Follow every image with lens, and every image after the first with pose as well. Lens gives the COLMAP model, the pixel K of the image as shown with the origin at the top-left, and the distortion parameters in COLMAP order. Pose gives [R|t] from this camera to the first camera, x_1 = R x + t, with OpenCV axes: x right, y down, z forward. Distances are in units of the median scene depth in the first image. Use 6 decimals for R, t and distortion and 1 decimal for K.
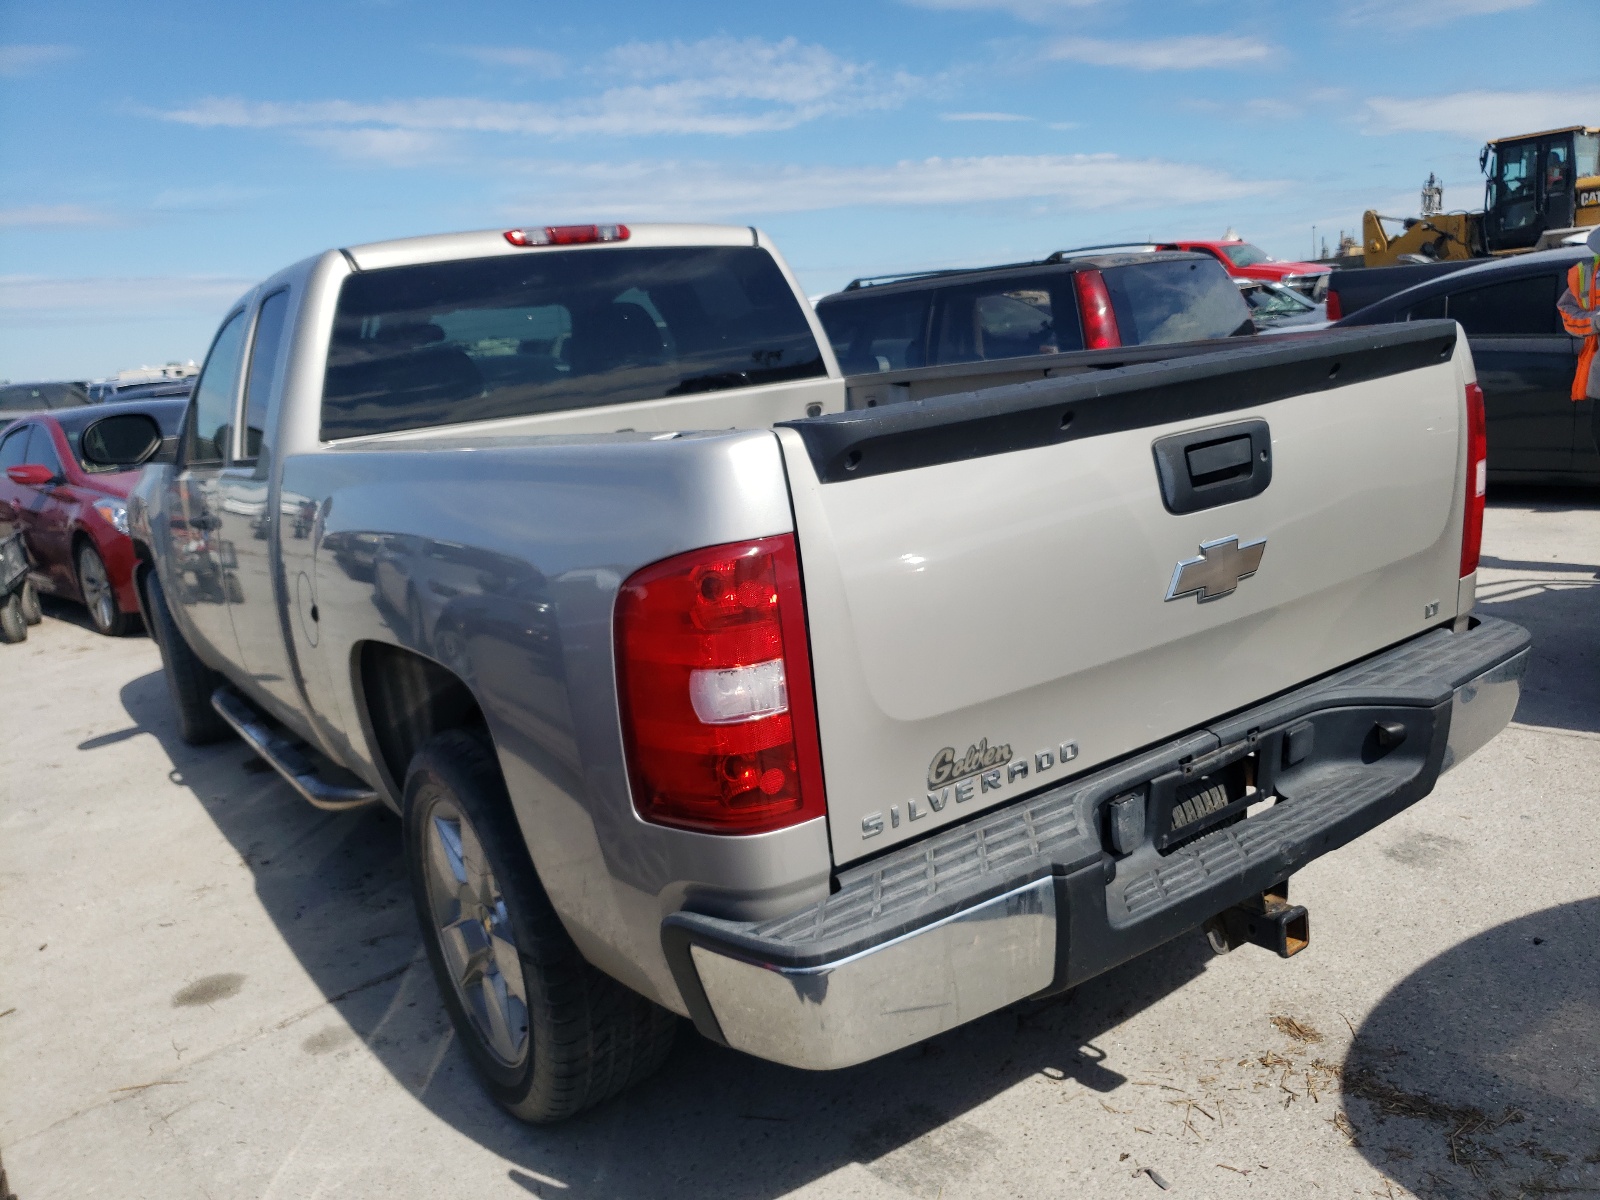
lens RADIAL K [[1214.1, 0, 803.1], [0, 1214.1, 646.7], [0, 0, 1]] dist [0.009148, 0.005882]
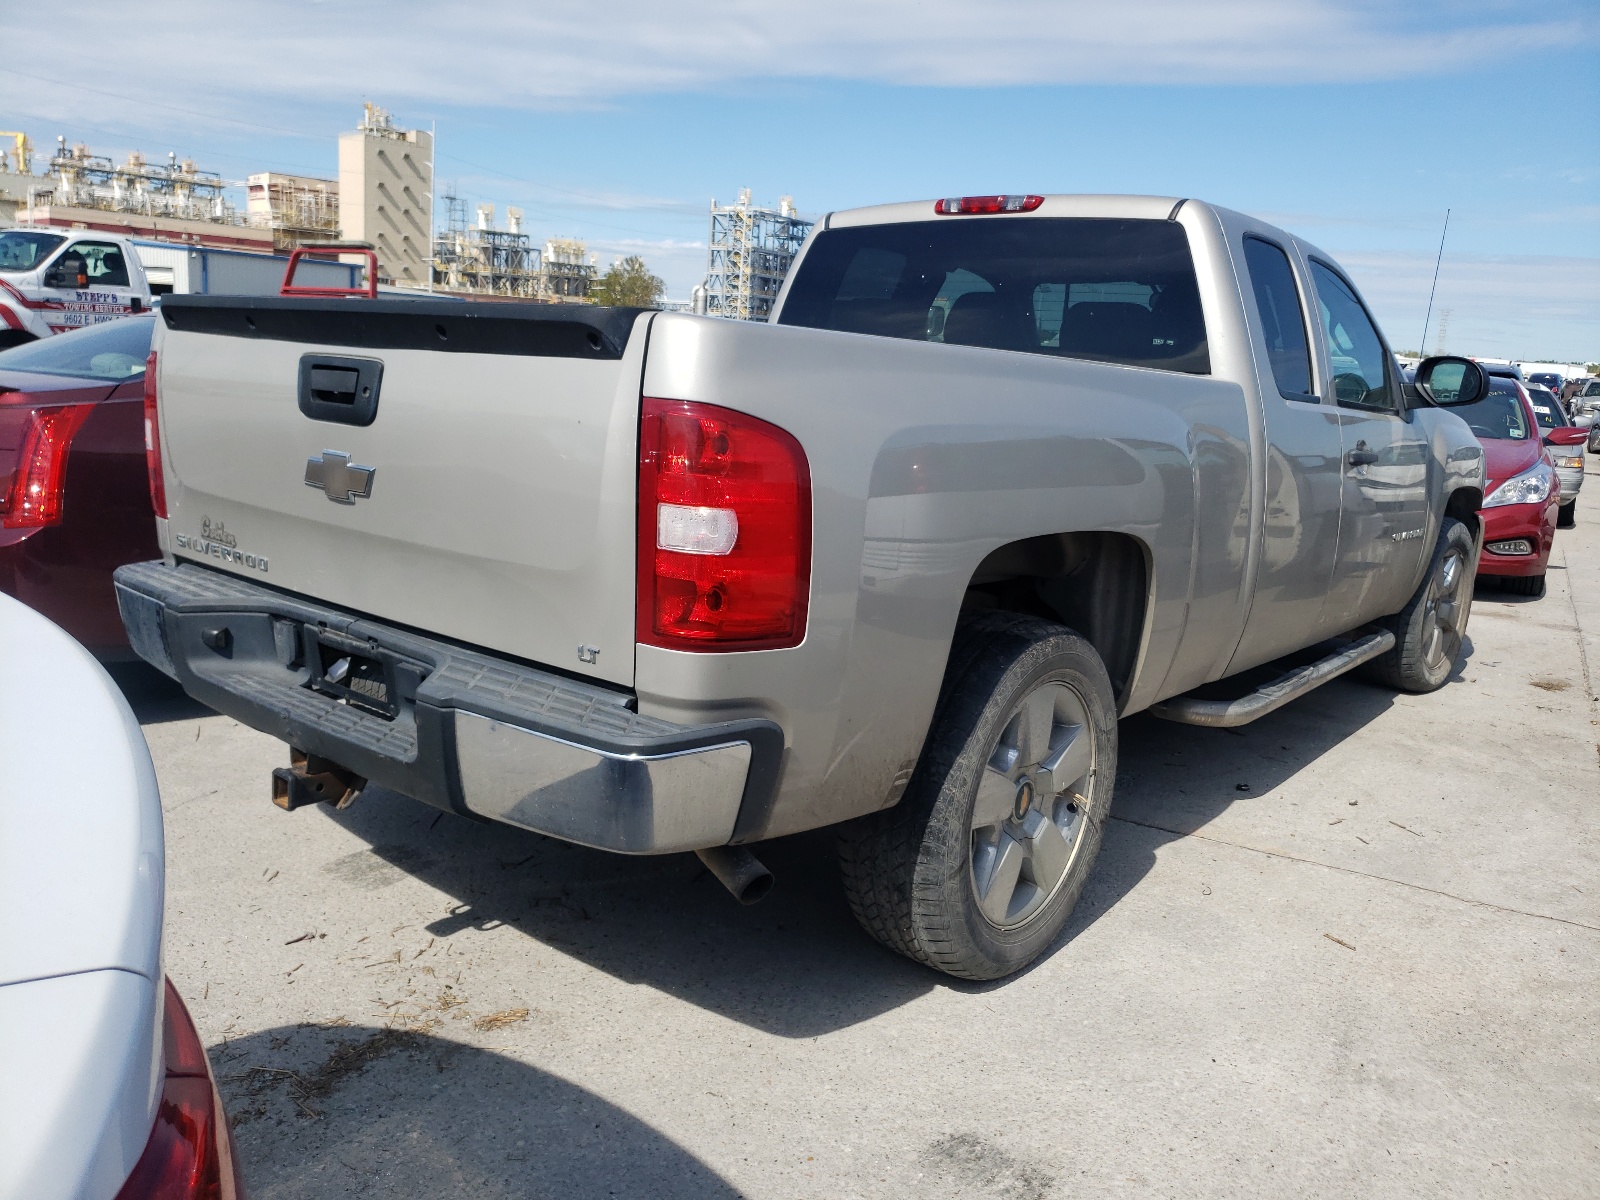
lens RADIAL K [[1211.6, 0, 865.6], [0, 1211.6, 601.2], [0, 0, 1]] dist [0.006593, -0.059348]
pose [[0.301683, 0.301817, -0.904375, 1.409977], [-0.318772, 0.925910, 0.202667, -0.312656], [0.898539, 0.227148, 0.375542, 0.921061]]
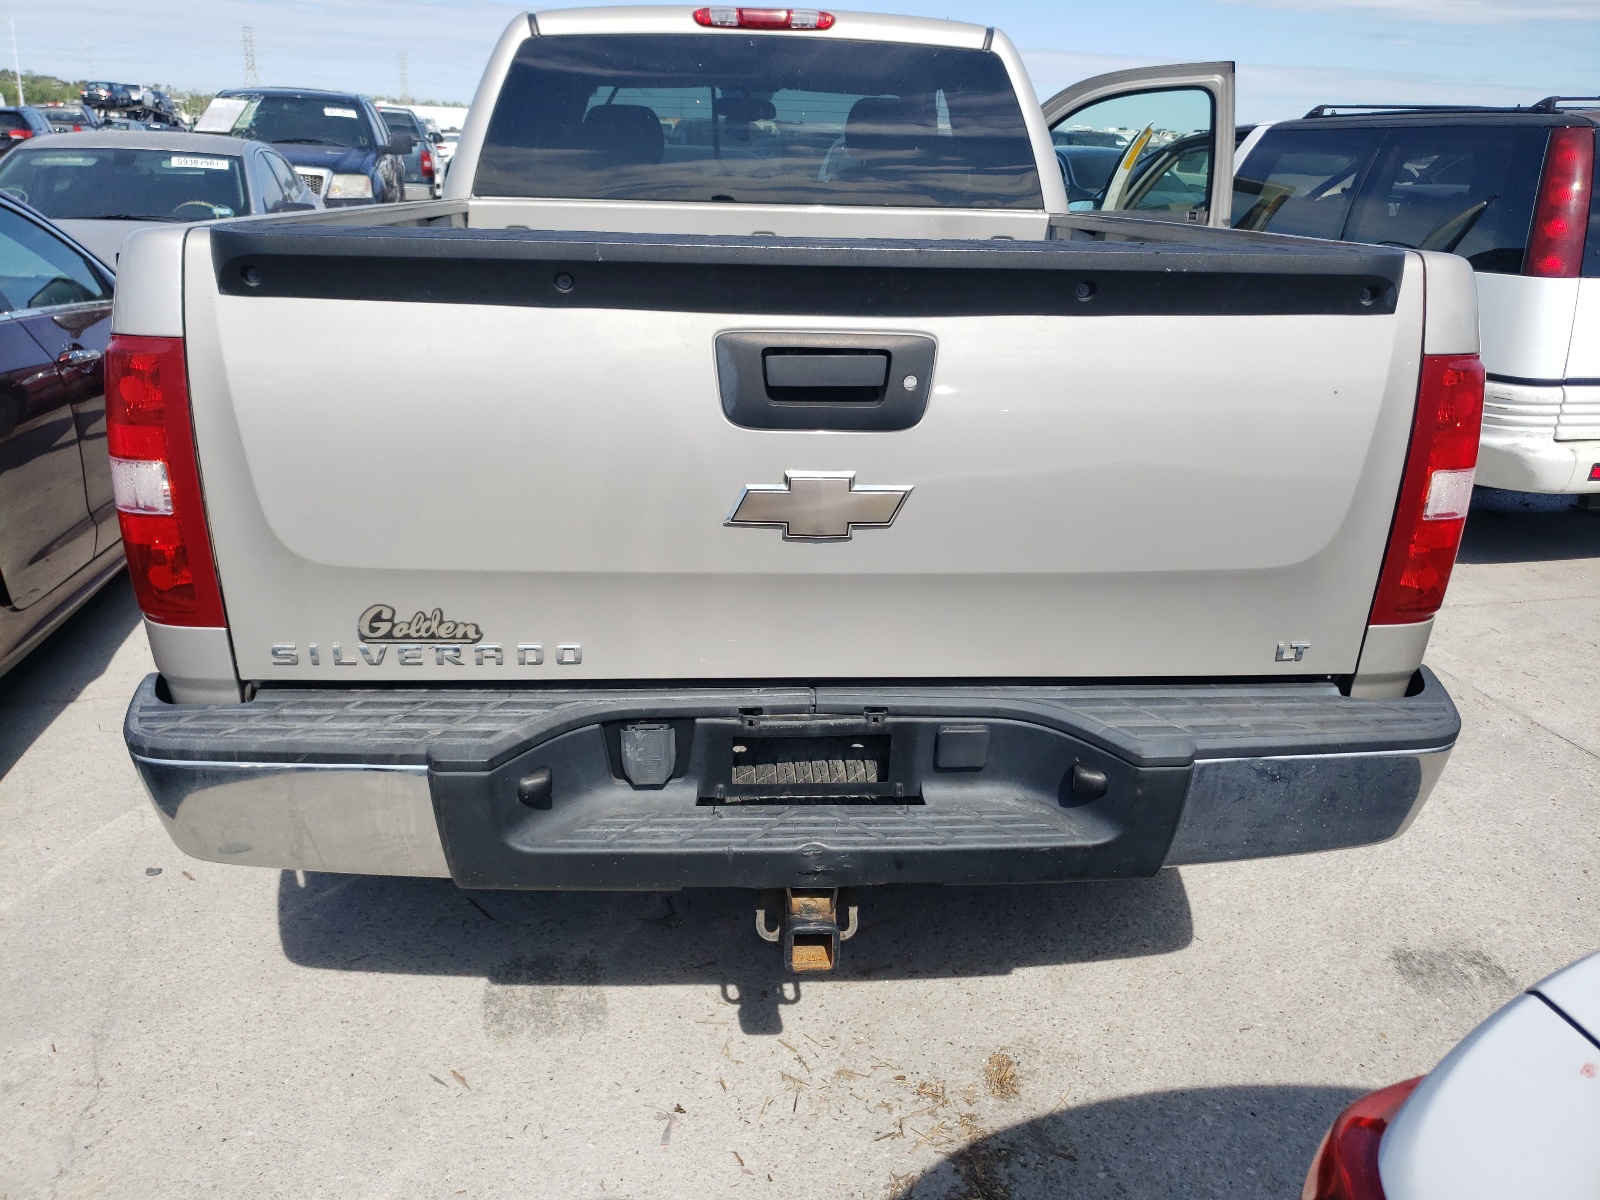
lens RADIAL K [[1190.6, 0, 800.0], [0, 1190.6, 600.0], [0, 0, 1]] dist [0.056303, -0.055626]
pose [[0.848823, 0.295506, -0.438380, 0.617648], [-0.238195, 0.954033, 0.181891, -0.129717], [0.471978, -0.049973, 0.880193, 0.248187]]
